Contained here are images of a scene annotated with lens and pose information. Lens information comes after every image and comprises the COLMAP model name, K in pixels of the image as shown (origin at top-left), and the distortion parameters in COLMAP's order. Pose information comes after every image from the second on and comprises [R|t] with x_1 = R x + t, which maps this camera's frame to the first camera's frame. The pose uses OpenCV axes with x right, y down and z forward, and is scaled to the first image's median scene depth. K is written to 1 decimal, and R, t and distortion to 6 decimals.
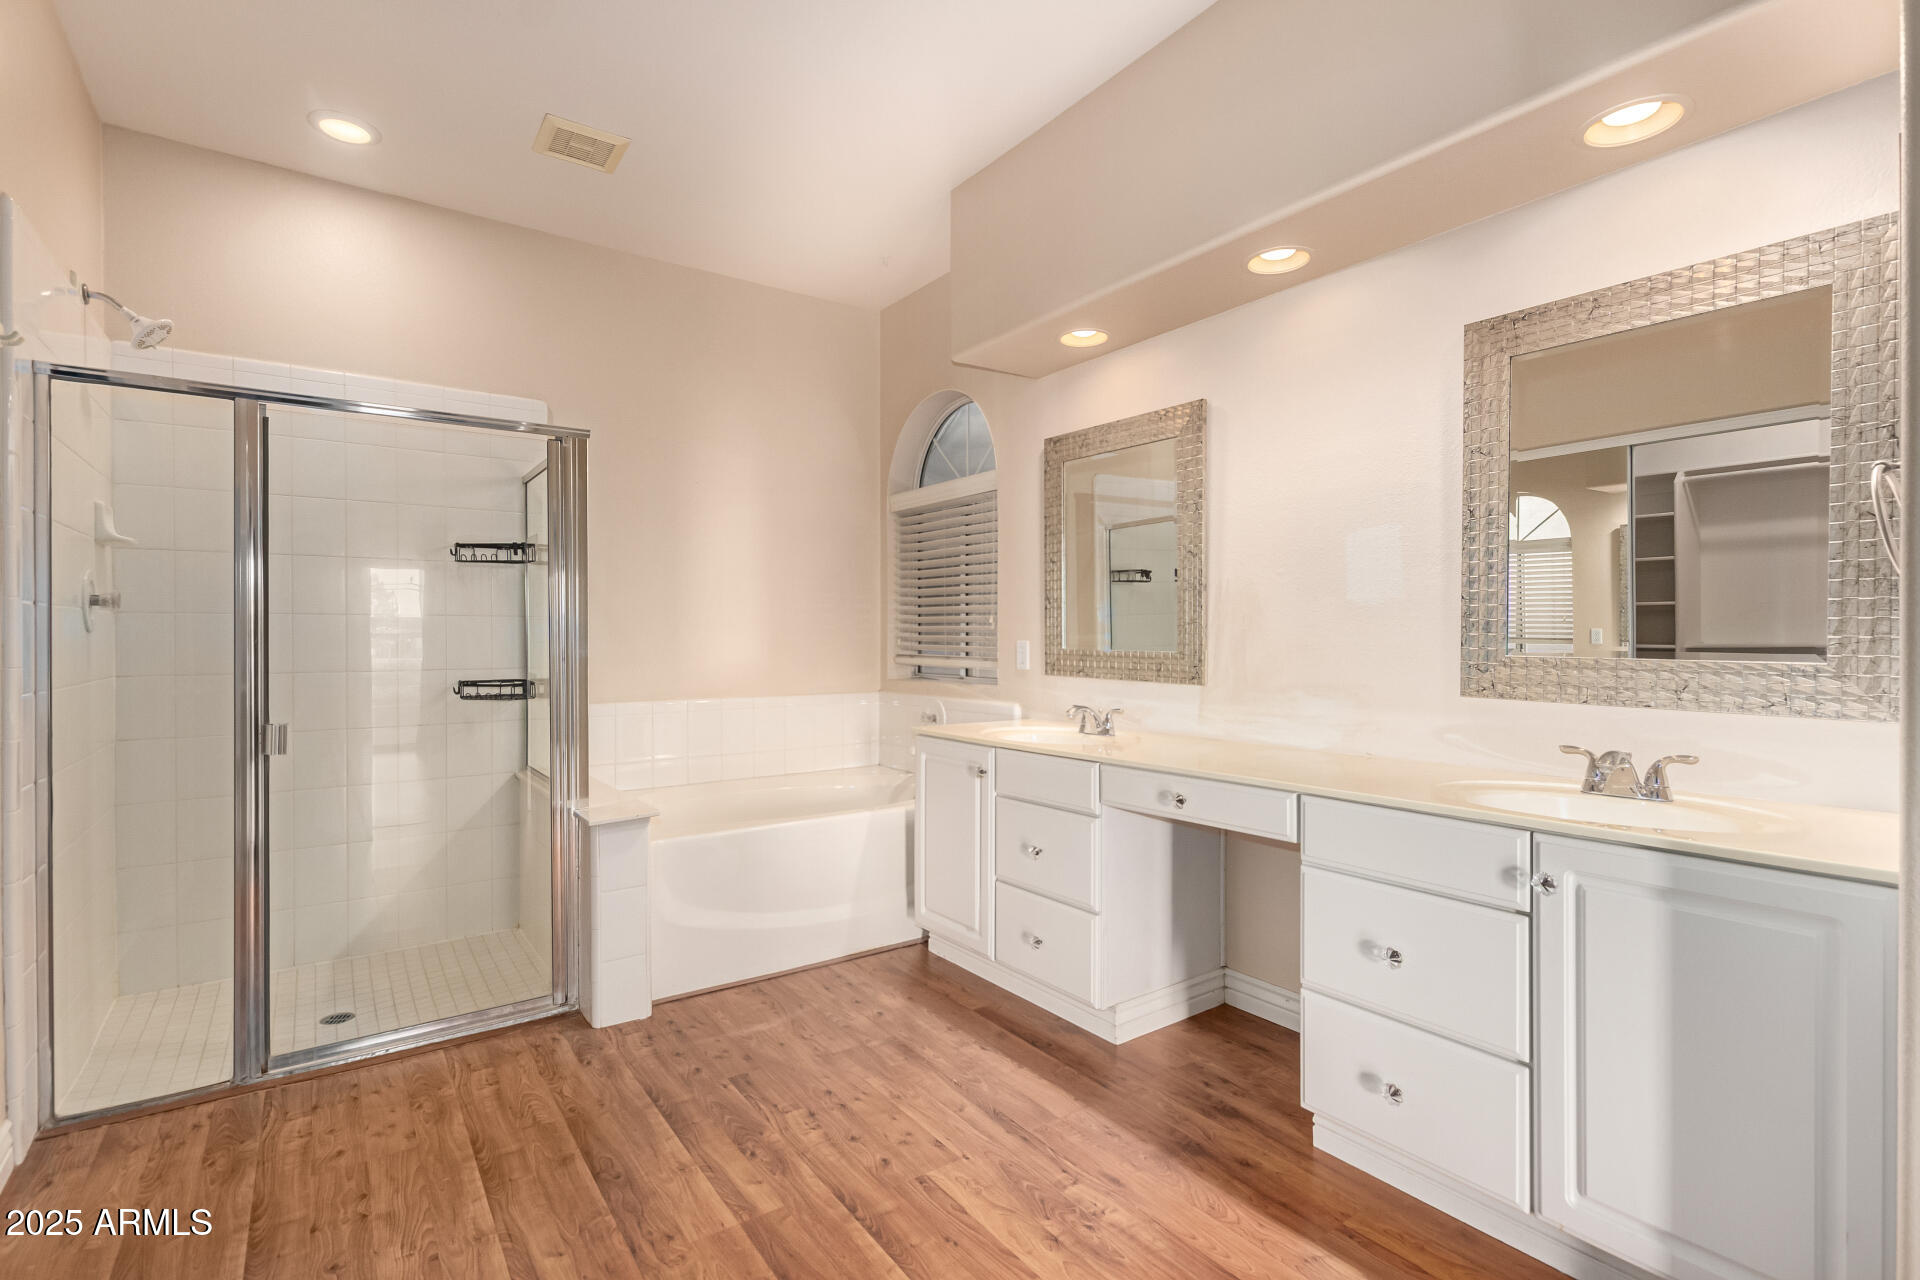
lens RADIAL K [[889.9, 0, 956.2], [0, 889.9, 640.9], [0, 0, 1]] dist [0.003002, -0.001417]
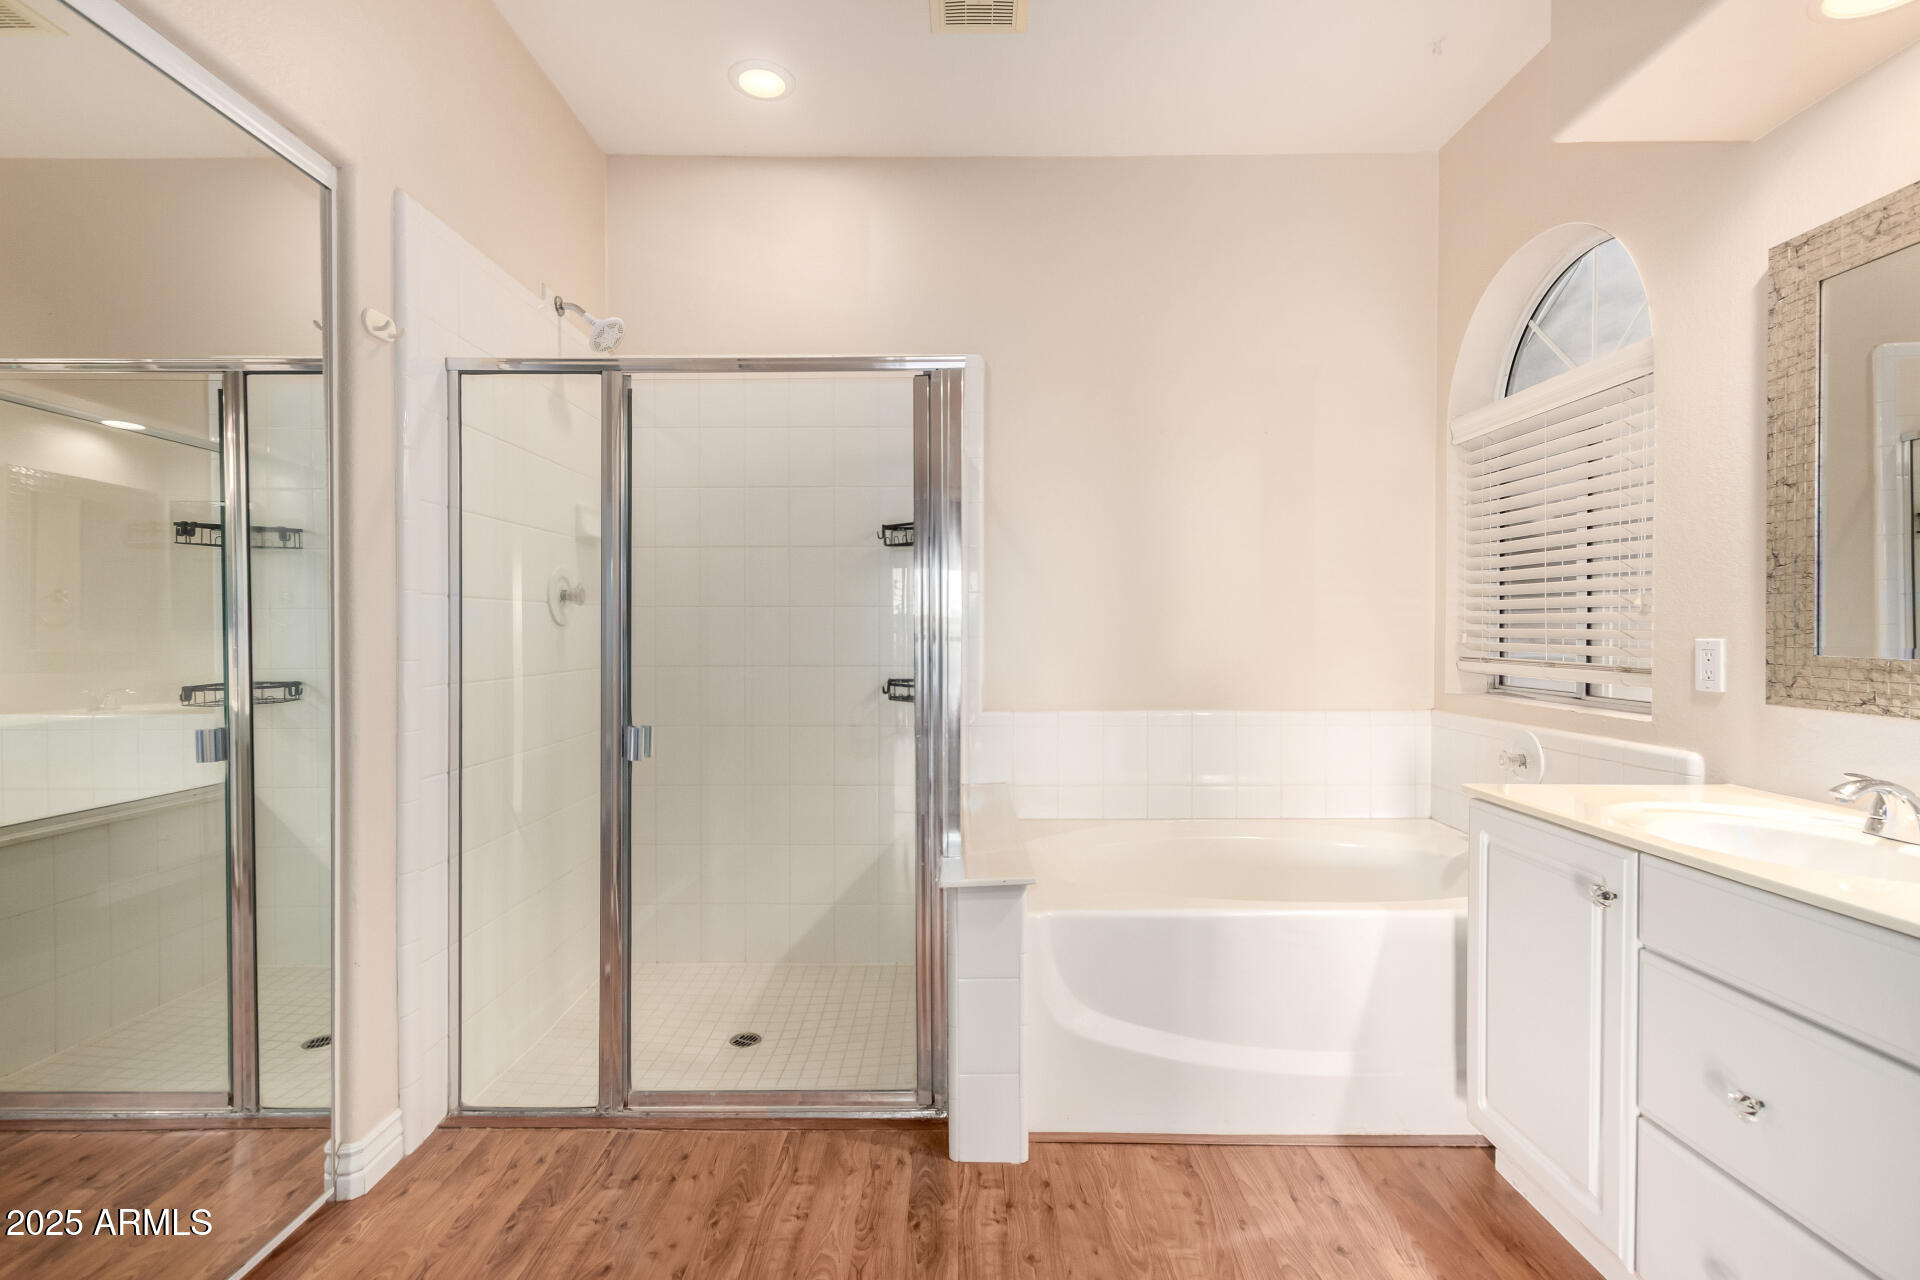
lens RADIAL K [[889.9, 0, 956.2], [0, 889.9, 640.9], [0, 0, 1]] dist [0.003002, -0.001417]
pose [[0.812572, 0.008014, -0.582806, 0.022546], [-0.003187, 0.999952, 0.009307, -0.002672], [0.582852, -0.005705, 0.812558, 0.361858]]
